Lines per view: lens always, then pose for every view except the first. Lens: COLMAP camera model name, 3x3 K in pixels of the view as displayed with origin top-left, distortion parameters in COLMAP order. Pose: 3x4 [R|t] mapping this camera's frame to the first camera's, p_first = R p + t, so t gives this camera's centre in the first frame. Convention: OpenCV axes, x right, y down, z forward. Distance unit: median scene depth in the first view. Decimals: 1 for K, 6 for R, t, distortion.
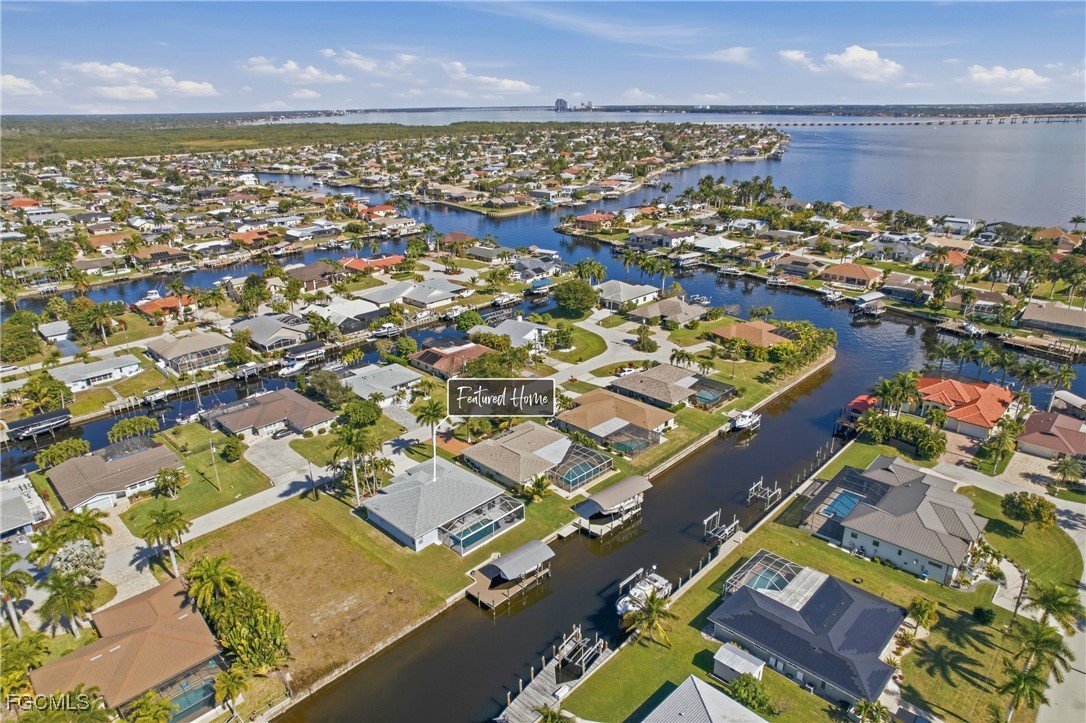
lens RADIAL K [[683.2, 0, 550.9], [0, 683.2, 363.0], [0, 0, 1]] dist [-0.065593, 0.056659]
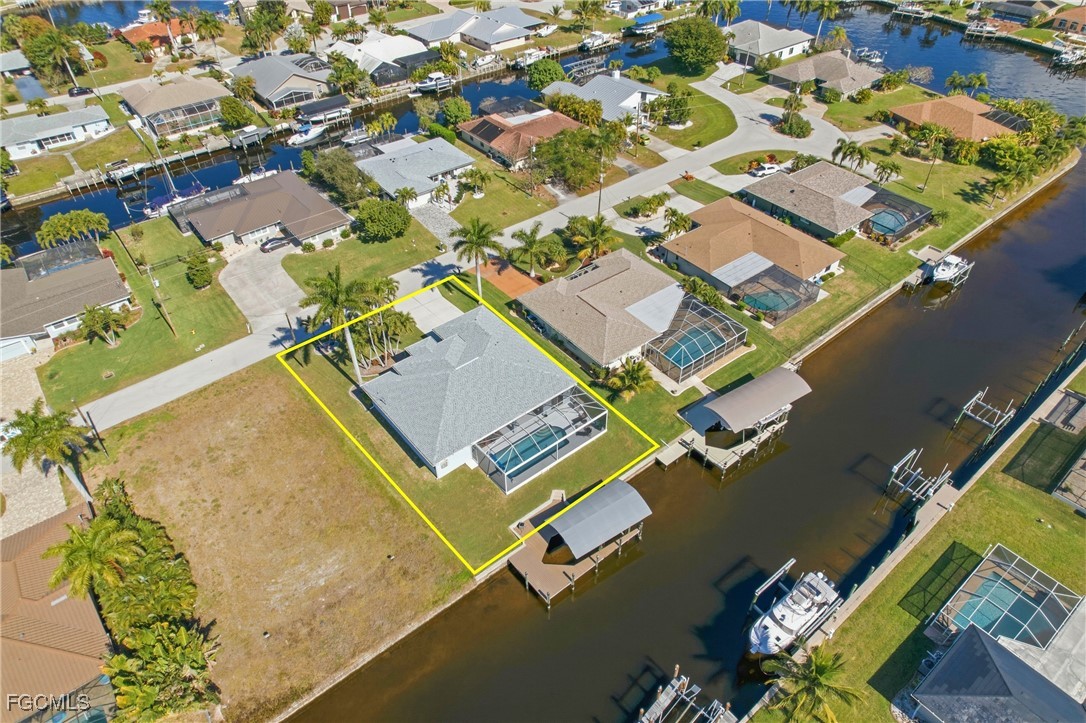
lens RADIAL K [[683.2, 0, 549.9], [0, 683.2, 363.9], [0, 0, 1]] dist [-0.065593, 0.056659]
pose [[0.991349, 0.088799, -0.096656, -0.023577], [-0.048401, 0.931828, 0.359657, -0.040943], [0.122004, -0.351867, 0.928065, 0.276497]]
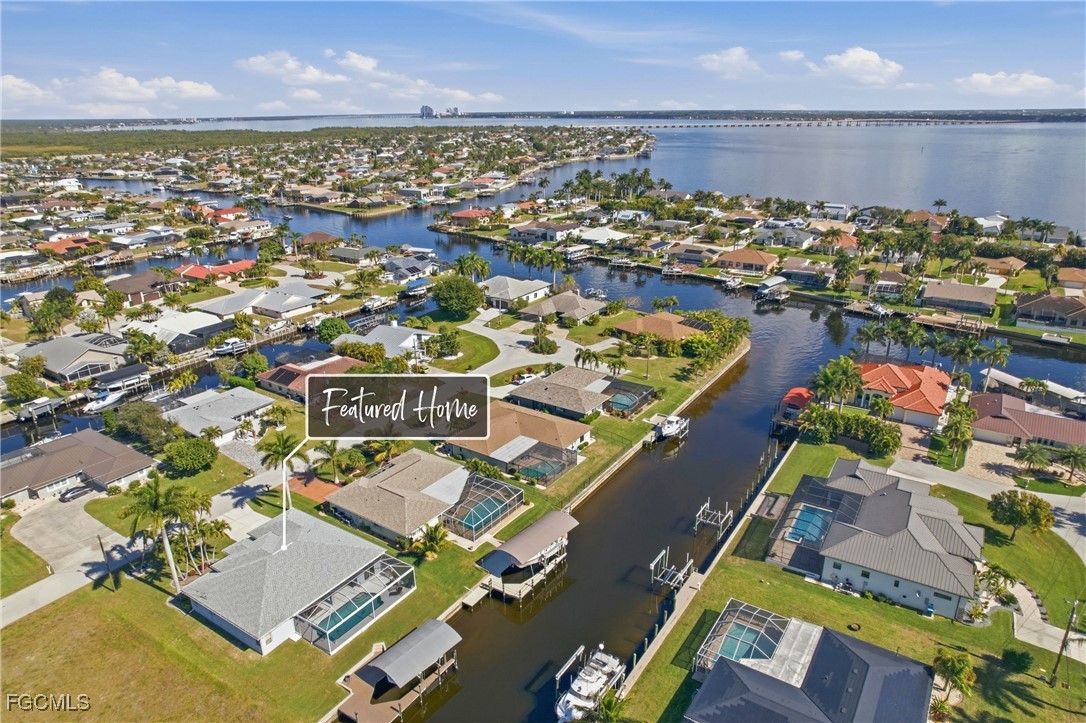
lens RADIAL K [[683.2, 0, 544.2], [0, 683.2, 361.8], [0, 0, 1]] dist [-0.065593, 0.056659]
pose [[0.984607, -0.061009, 0.163791, -0.004686], [0.062748, 0.998014, -0.005460, -0.001937], [-0.163133, 0.015653, 0.986480, 0.164090]]
